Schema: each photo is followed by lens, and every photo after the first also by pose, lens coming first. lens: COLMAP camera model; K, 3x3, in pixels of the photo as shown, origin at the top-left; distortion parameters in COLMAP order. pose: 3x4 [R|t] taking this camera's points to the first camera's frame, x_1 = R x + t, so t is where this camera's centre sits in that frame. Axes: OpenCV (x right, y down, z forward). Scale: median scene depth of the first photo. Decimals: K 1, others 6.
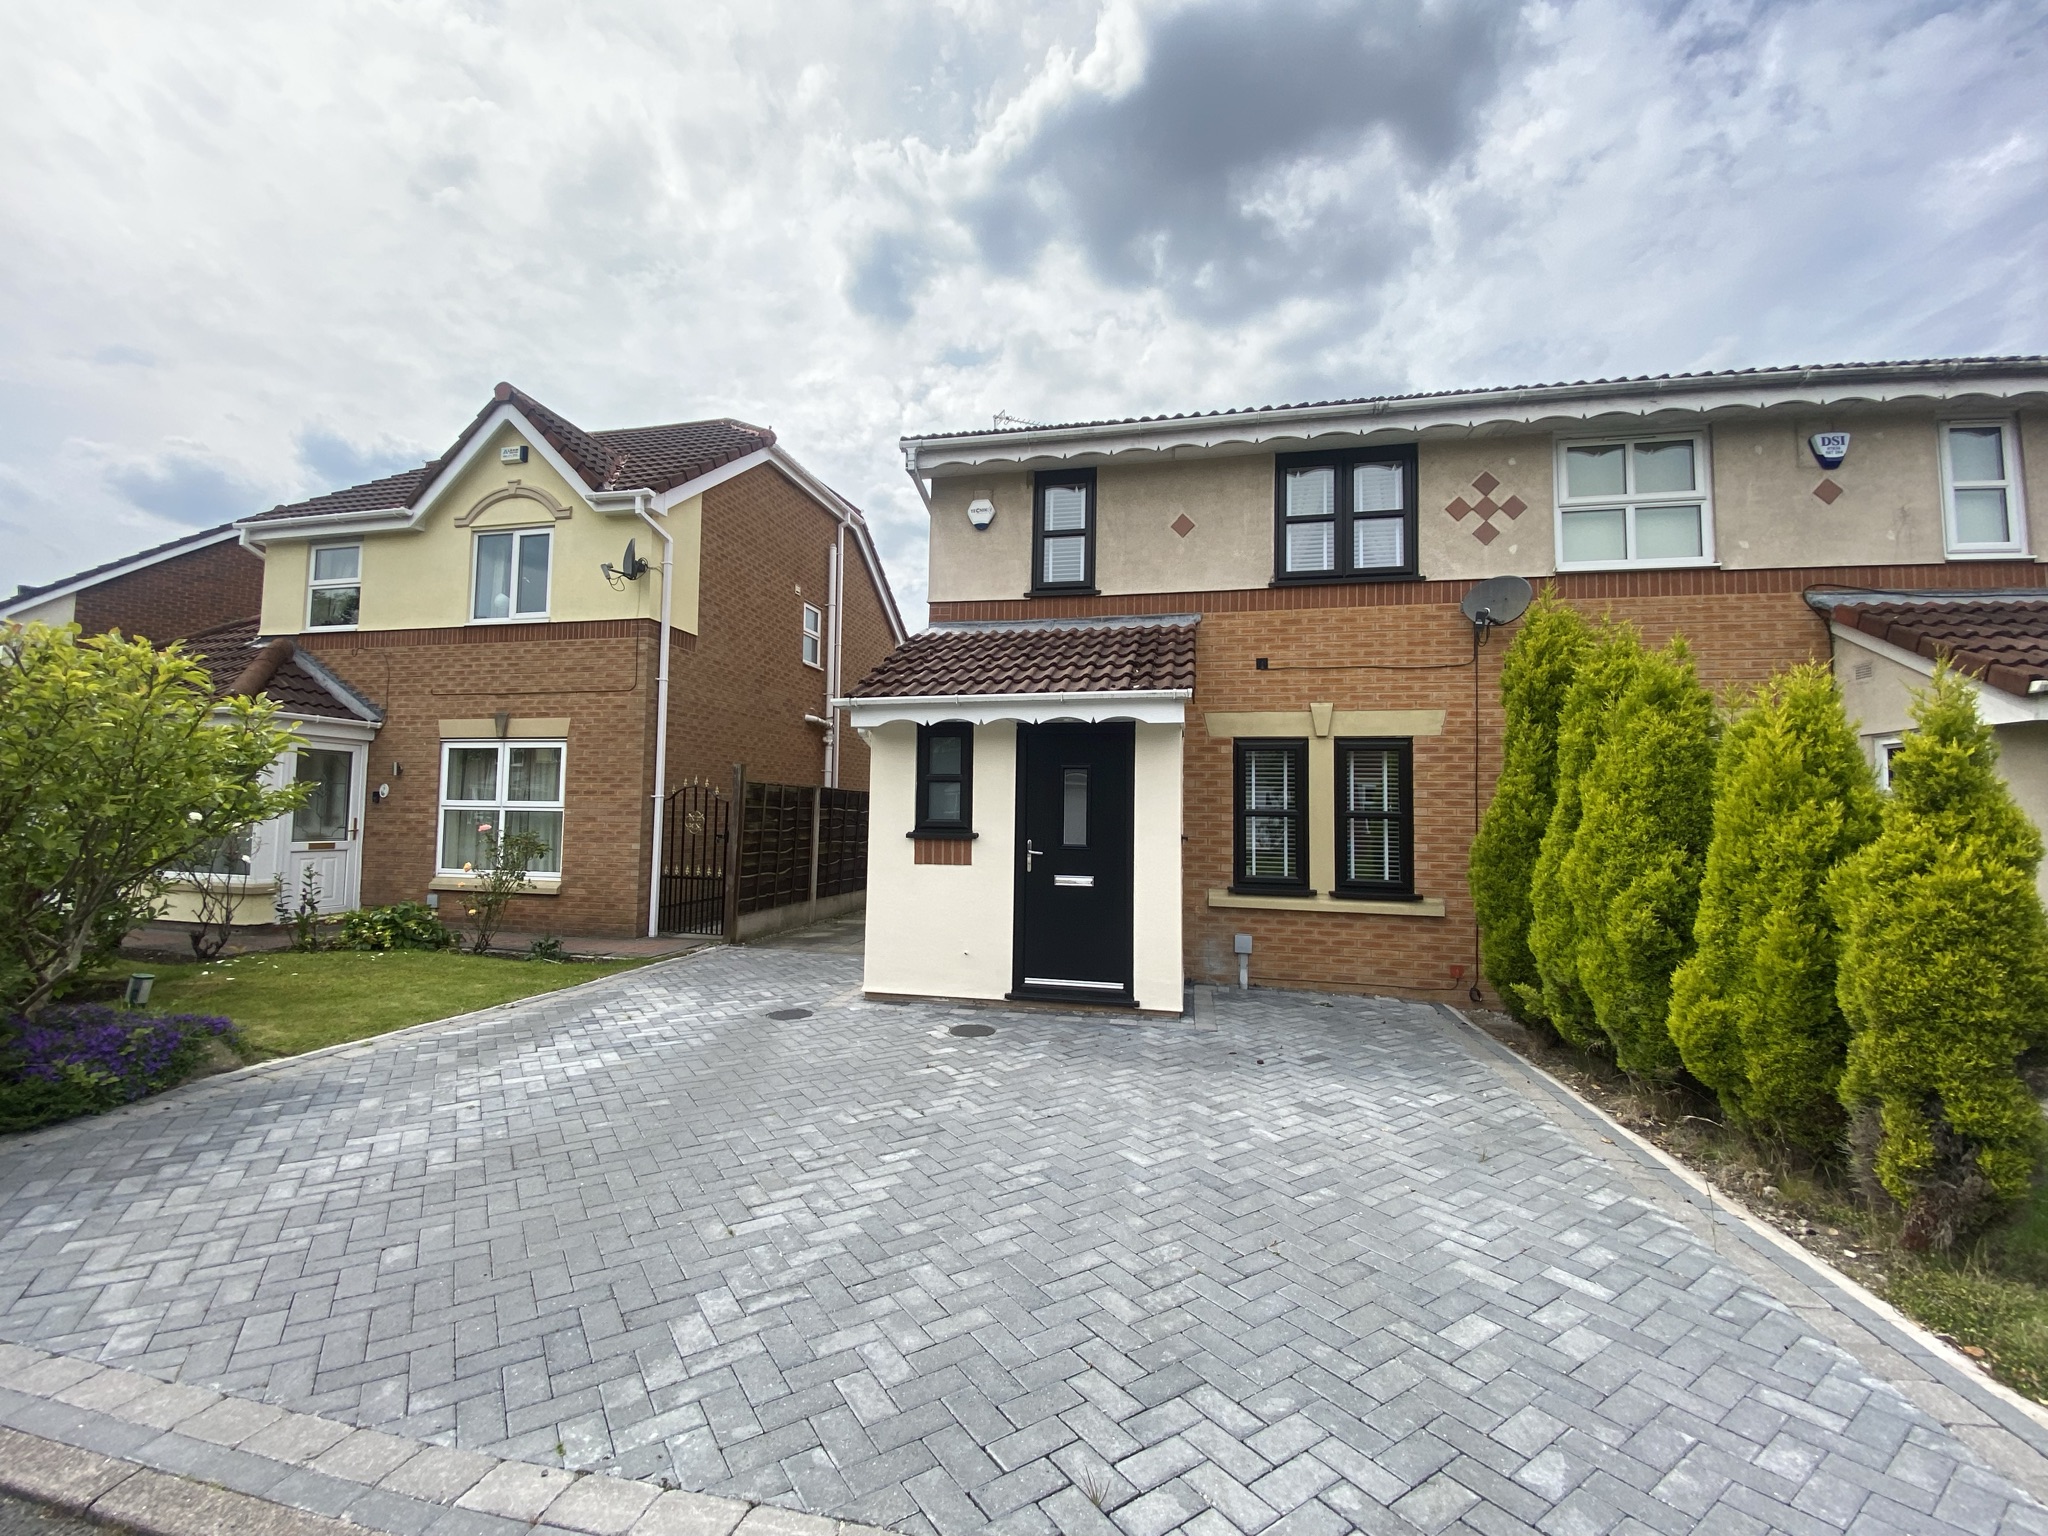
lens RADIAL K [[829.5, 0, 1017.9], [0, 829.5, 764.2], [0, 0, 1]] dist [0.008487, -0.013302]
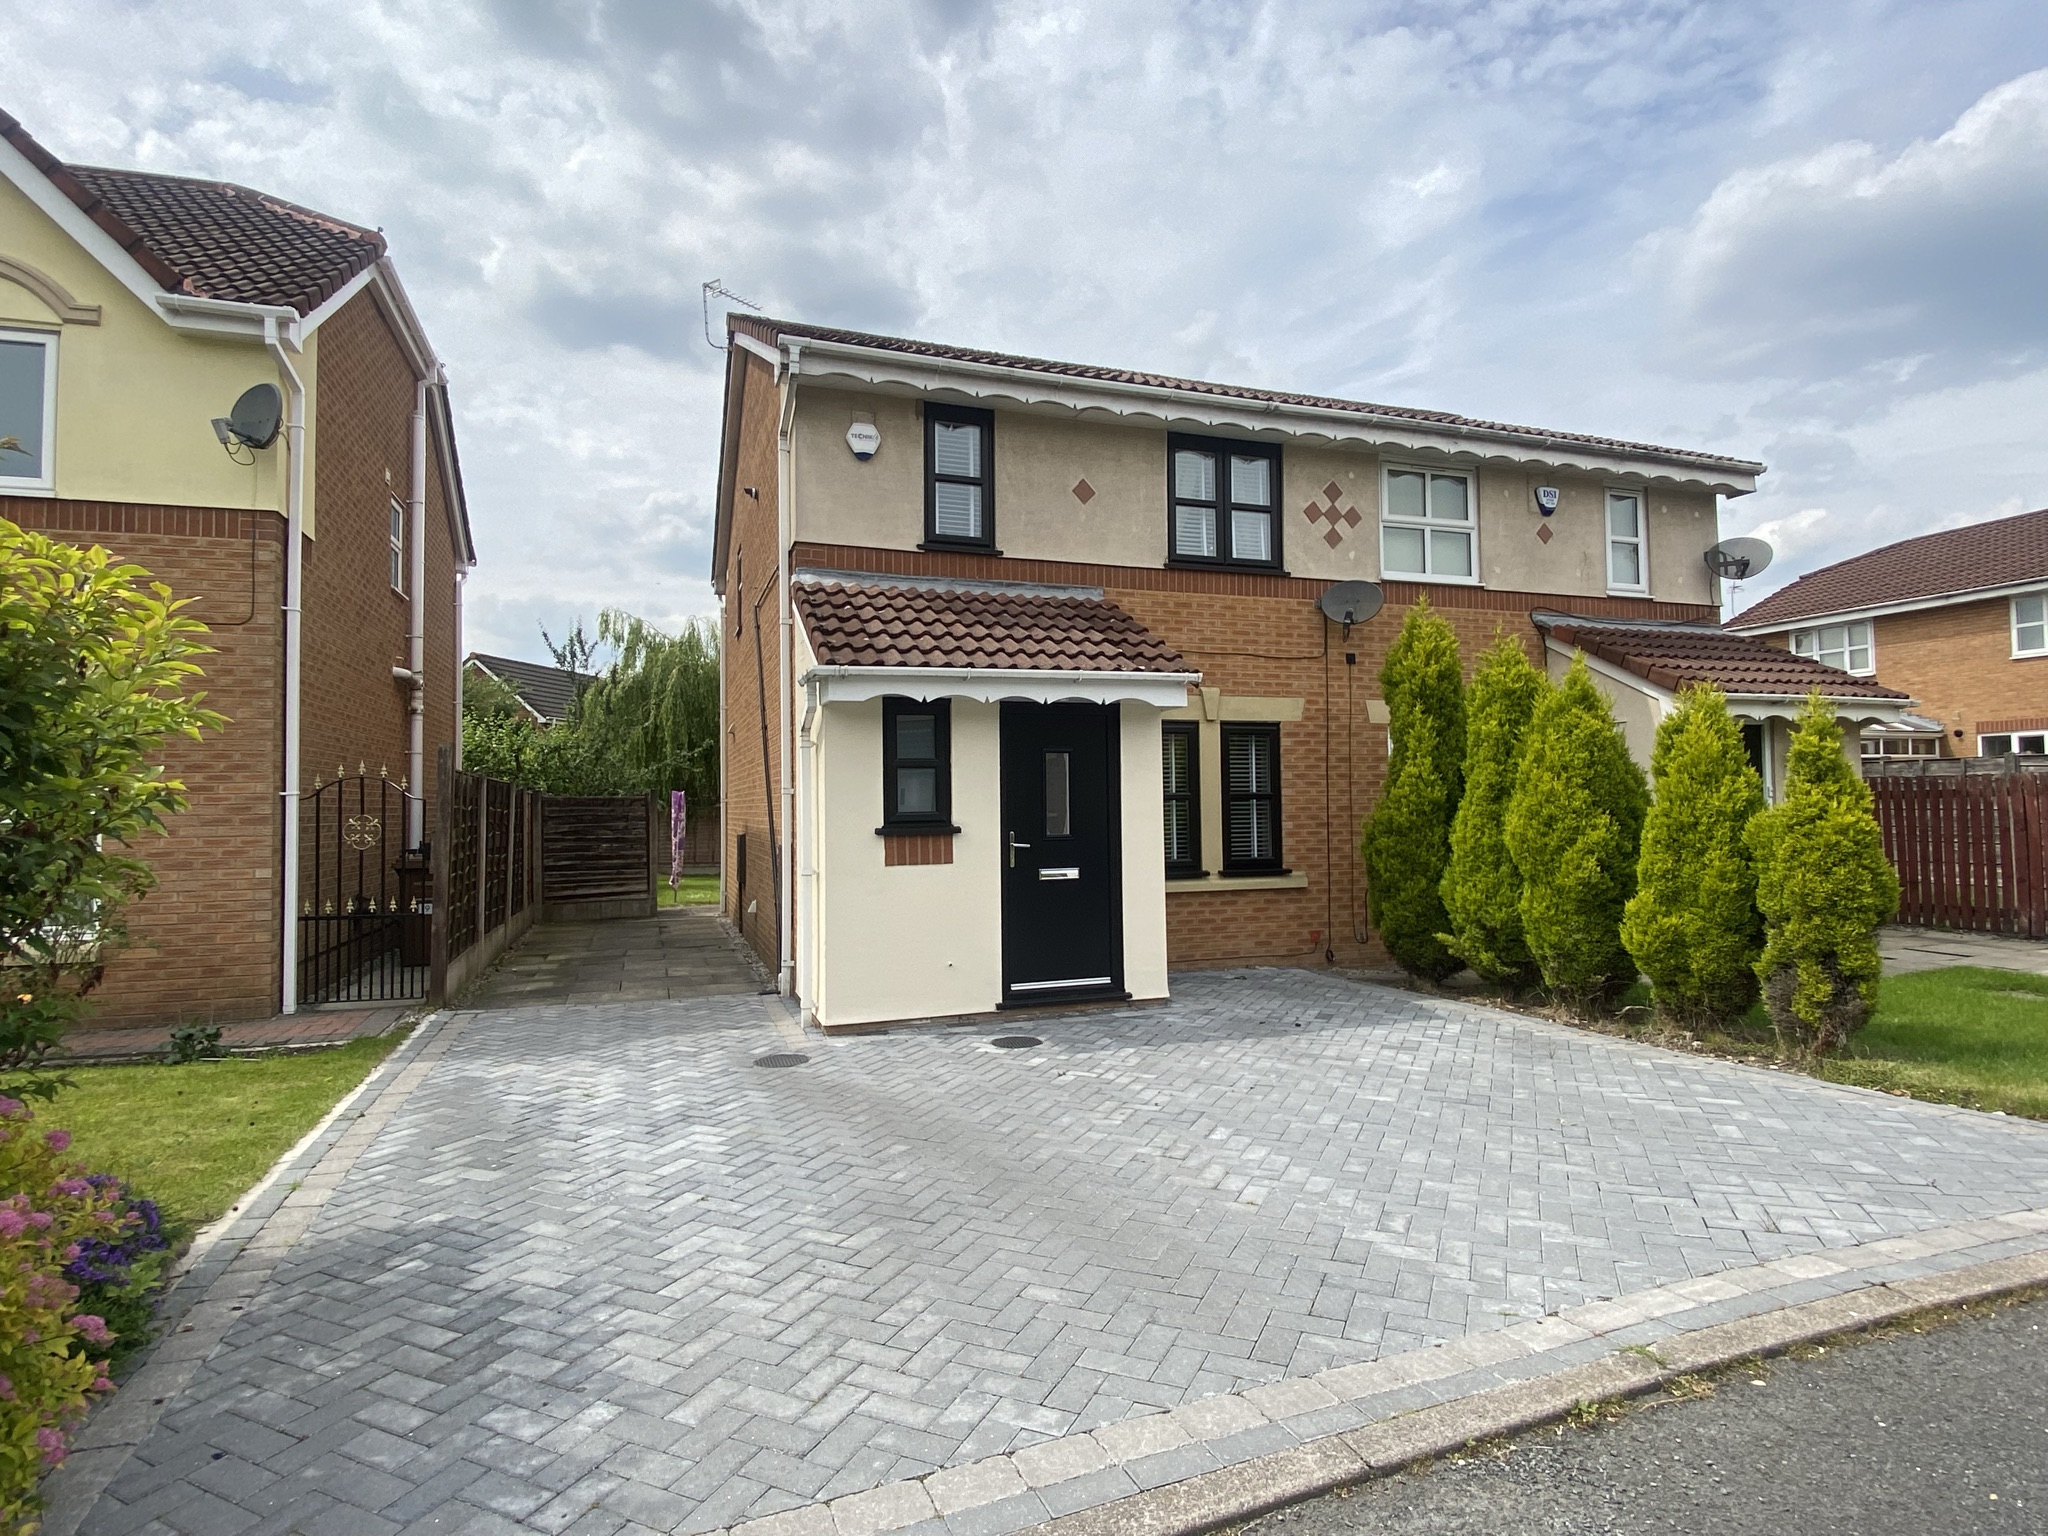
lens RADIAL K [[1064.6, 0, 1013.2], [0, 1064.6, 780.4], [0, 0, 1]] dist [0.014966, -0.011385]
pose [[0.853854, -0.014931, 0.520298, -0.526493], [-0.005957, 0.999243, 0.038451, -0.008588], [-0.520478, -0.035931, 0.853119, 0.010273]]
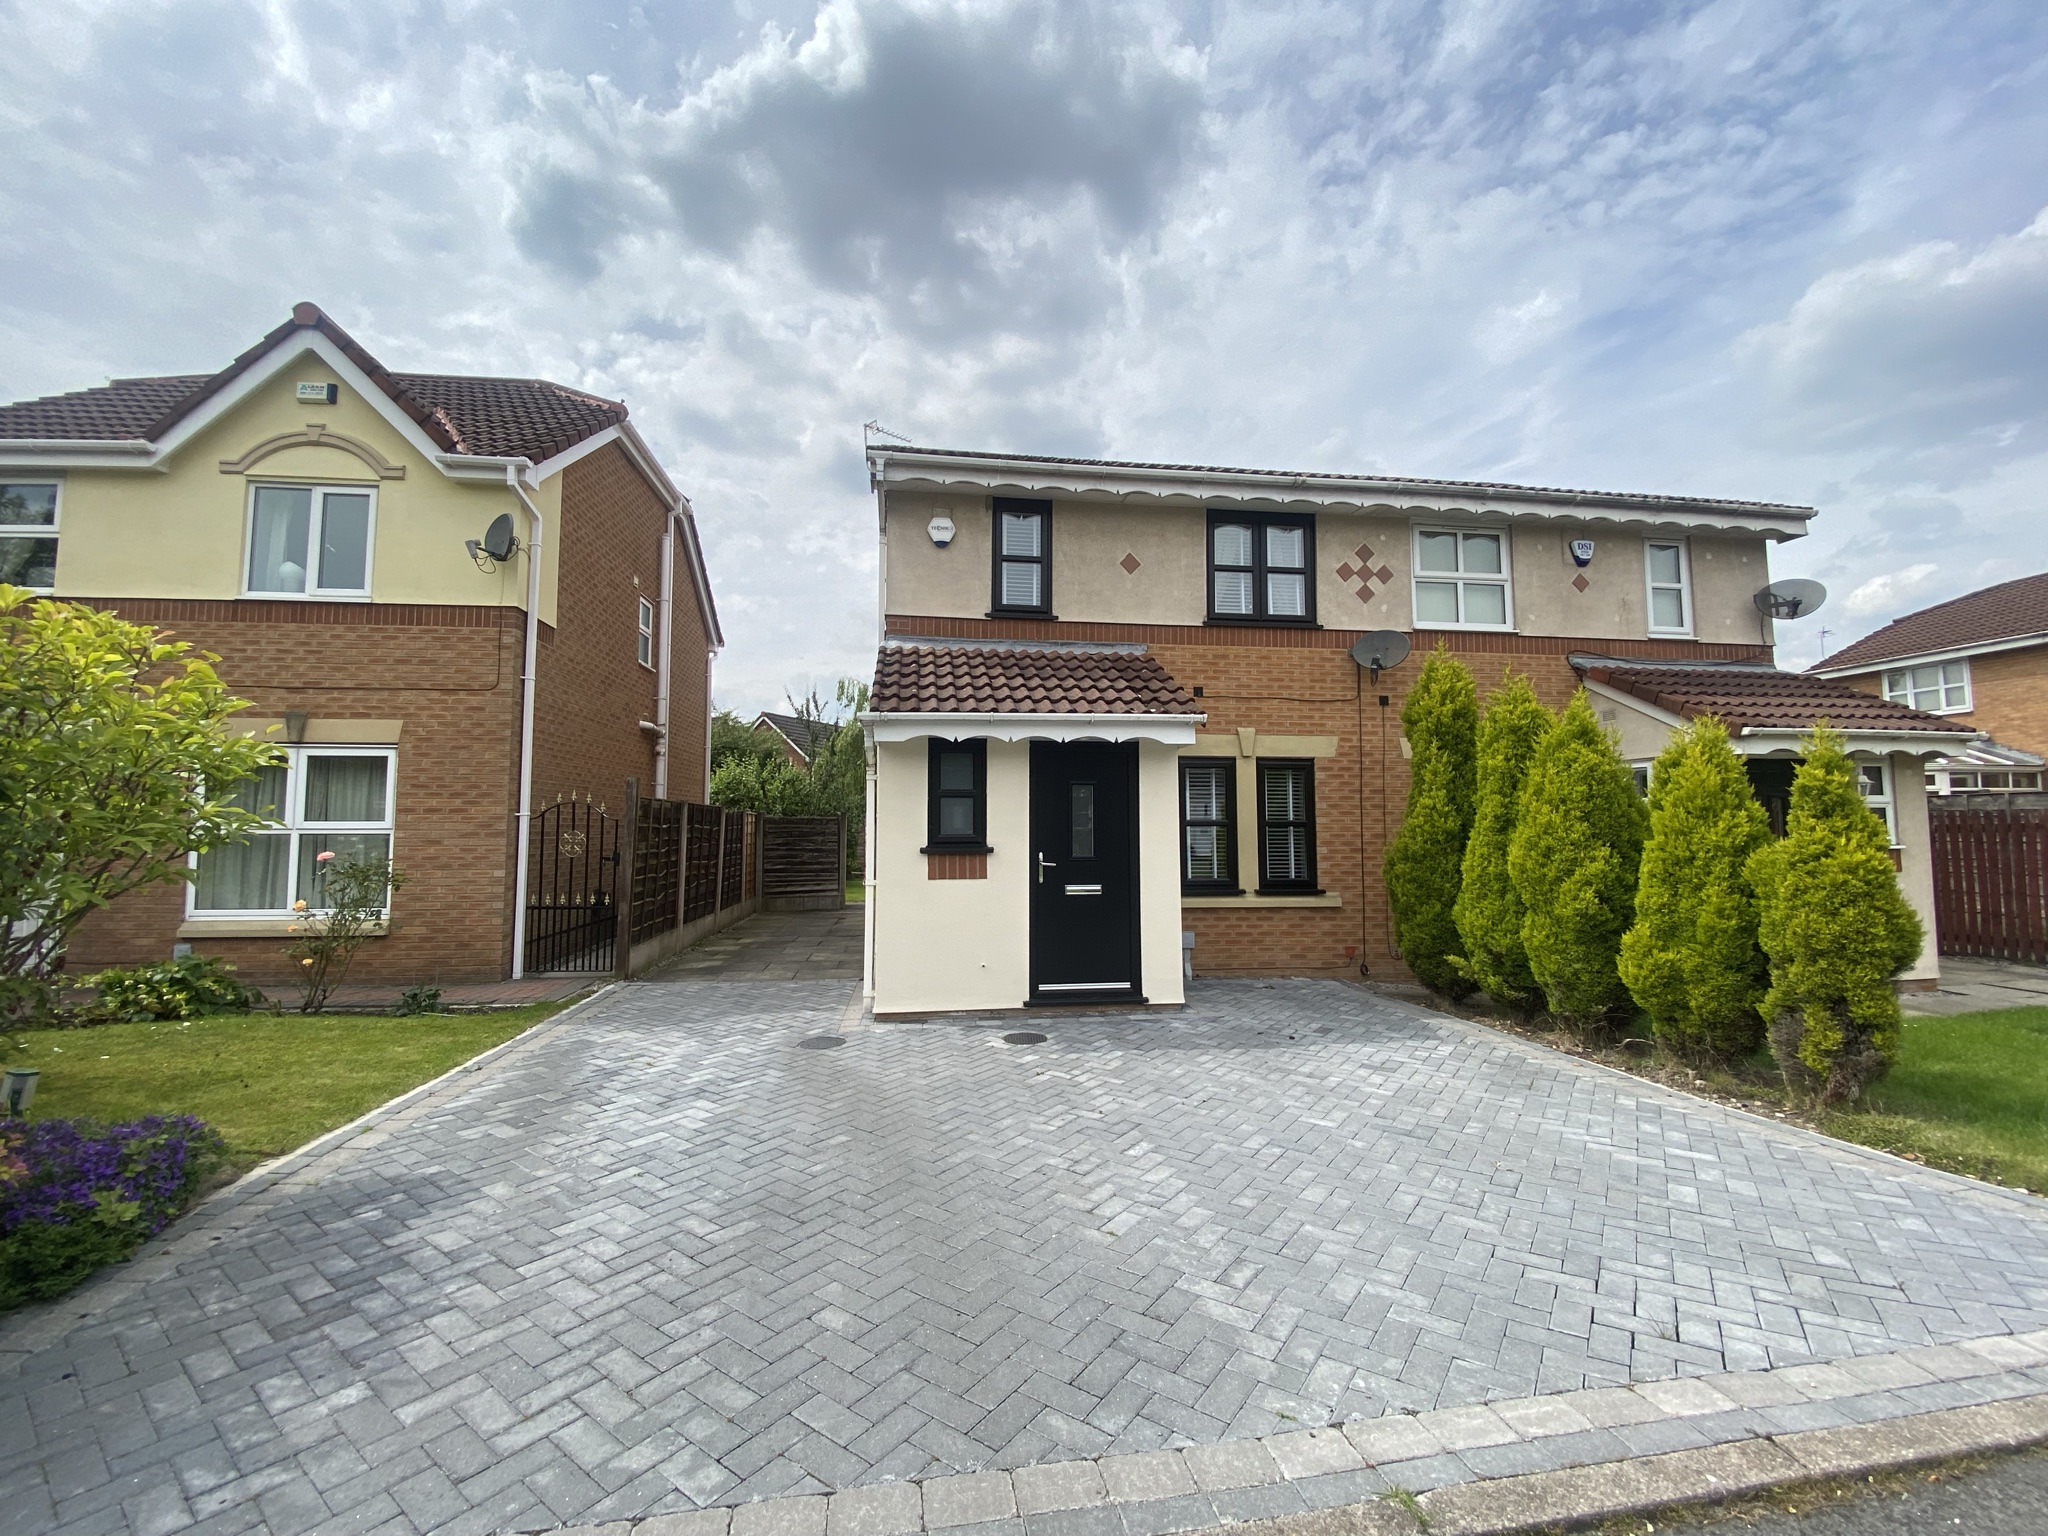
lens RADIAL K [[829.5, 0, 1017.0], [0, 829.5, 773.3], [0, 0, 1]] dist [0.008487, -0.013302]
pose [[0.940525, 0.005042, 0.339686, -0.332946], [-0.005226, 0.999986, -0.000372, -0.008174], [-0.339684, -0.001426, 0.940539, 0.020279]]
